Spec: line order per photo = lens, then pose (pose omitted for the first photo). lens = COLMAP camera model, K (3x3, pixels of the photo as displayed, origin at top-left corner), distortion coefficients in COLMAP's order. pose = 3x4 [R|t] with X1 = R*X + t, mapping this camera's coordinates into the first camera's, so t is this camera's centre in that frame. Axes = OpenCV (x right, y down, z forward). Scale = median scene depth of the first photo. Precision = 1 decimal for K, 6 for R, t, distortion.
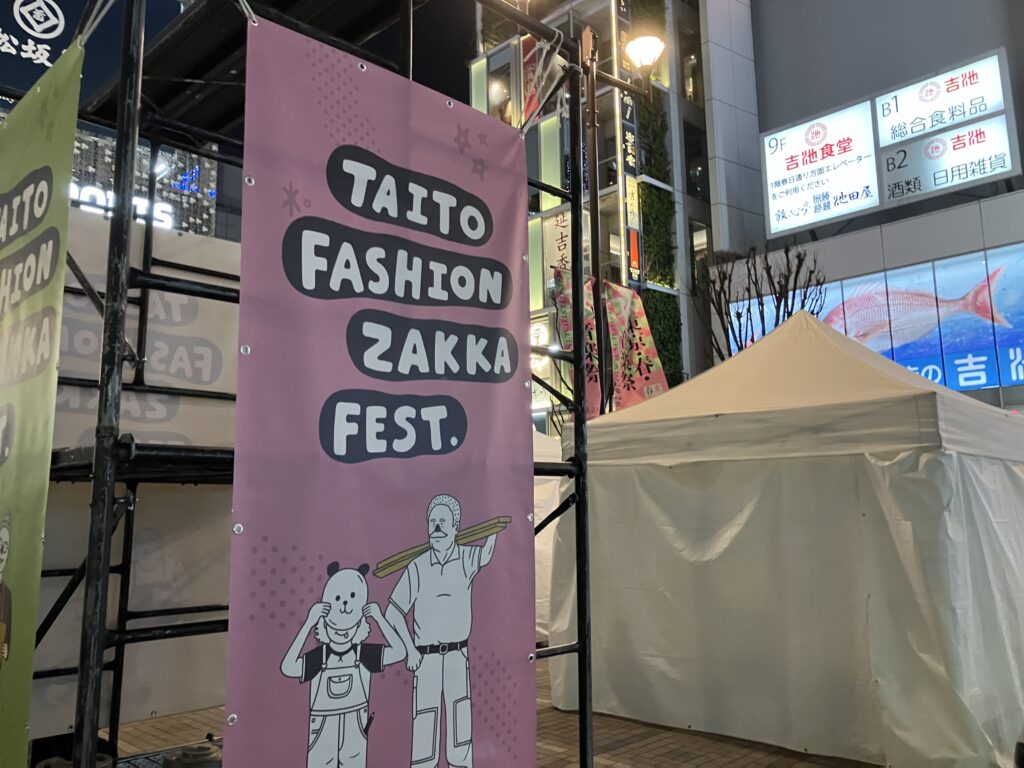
lens RADIAL K [[842.6, 0, 511.9], [0, 842.6, 376.5], [0, 0, 1]] dist [0.063998, -0.044716]
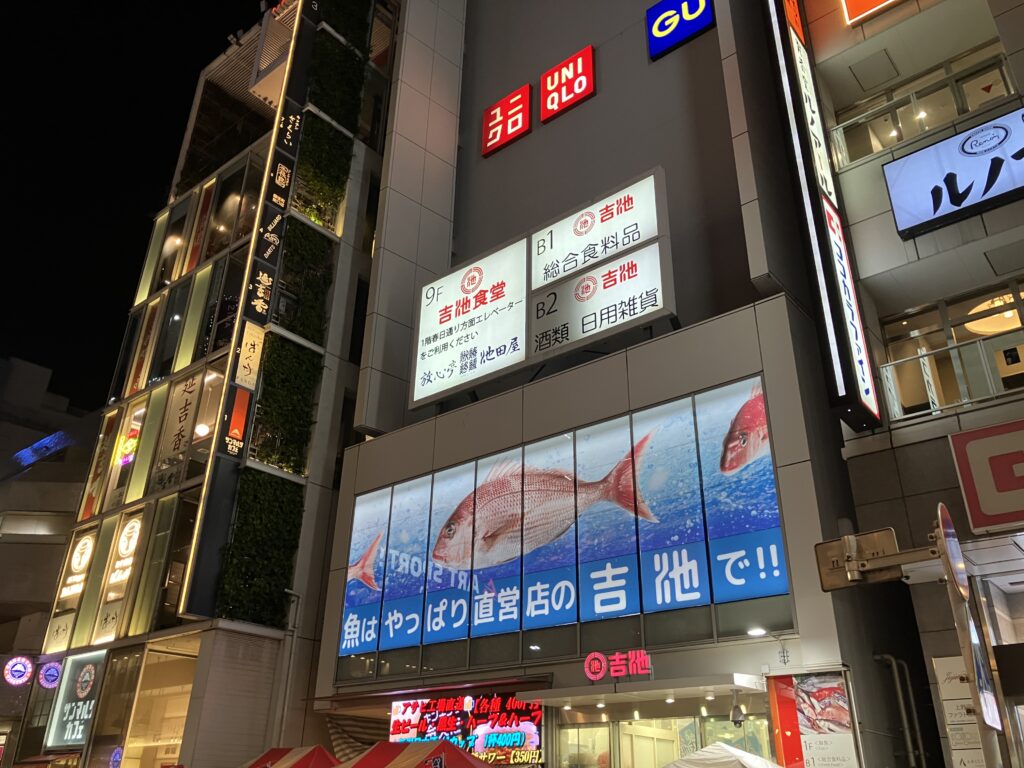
lens RADIAL K [[842.6, 0, 513.4], [0, 842.6, 386.1], [0, 0, 1]] dist [0.063998, -0.044716]
pose [[0.994756, 0.076097, 0.068329, 0.373922], [-0.051565, 0.950157, -0.307477, 0.044265], [-0.088321, 0.302341, 0.949099, 0.318505]]
